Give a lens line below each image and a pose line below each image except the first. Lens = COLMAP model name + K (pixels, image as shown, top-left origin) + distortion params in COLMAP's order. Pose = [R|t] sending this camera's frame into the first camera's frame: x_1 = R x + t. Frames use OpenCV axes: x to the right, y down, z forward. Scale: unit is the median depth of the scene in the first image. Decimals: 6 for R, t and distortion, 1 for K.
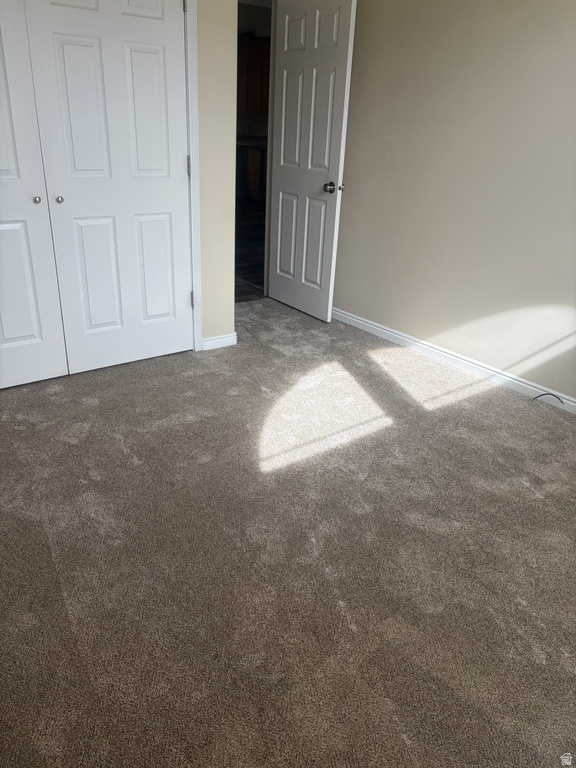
lens RADIAL K [[580.7, 0, 280.9], [0, 580.7, 384.8], [0, 0, 1]] dist [0.040555, -0.049003]
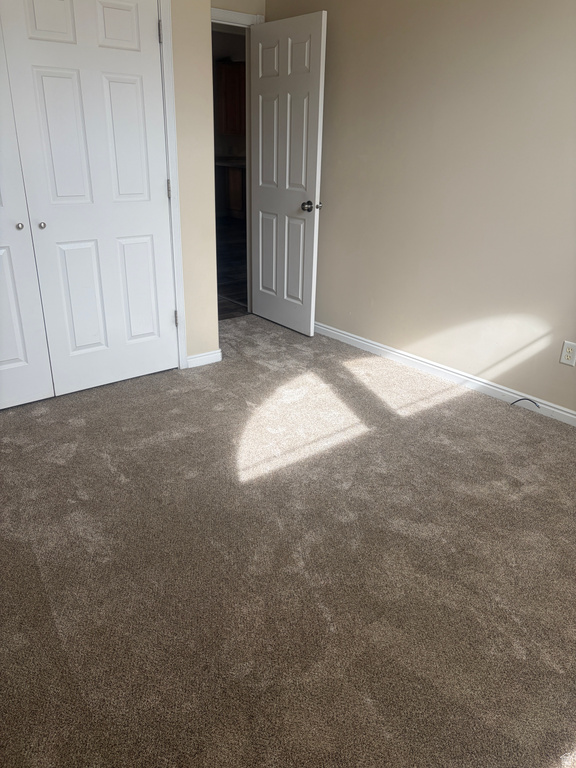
lens RADIAL K [[580.7, 0, 285.1], [0, 580.7, 377.9], [0, 0, 1]] dist [0.040555, -0.049003]
pose [[0.999053, -0.033922, 0.027259, 0.010101], [0.034936, 0.998680, -0.037642, 0.003128], [-0.025946, 0.038559, 0.998919, -0.024653]]
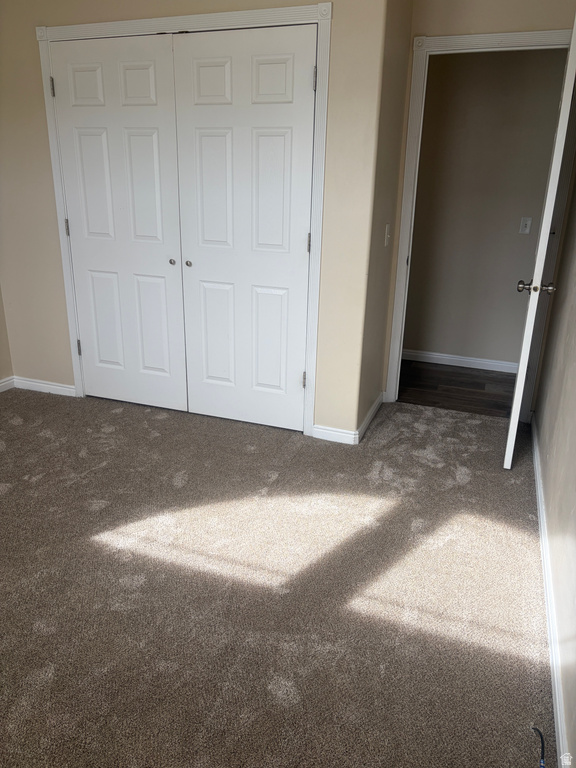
lens RADIAL K [[580.7, 0, 282.1], [0, 580.7, 388.3], [0, 0, 1]] dist [0.040555, -0.049003]
pose [[0.542238, 0.249237, -0.802408, 0.825862], [-0.352758, 0.934279, 0.051817, -0.238812], [0.762588, 0.254959, 0.594522, 0.584098]]
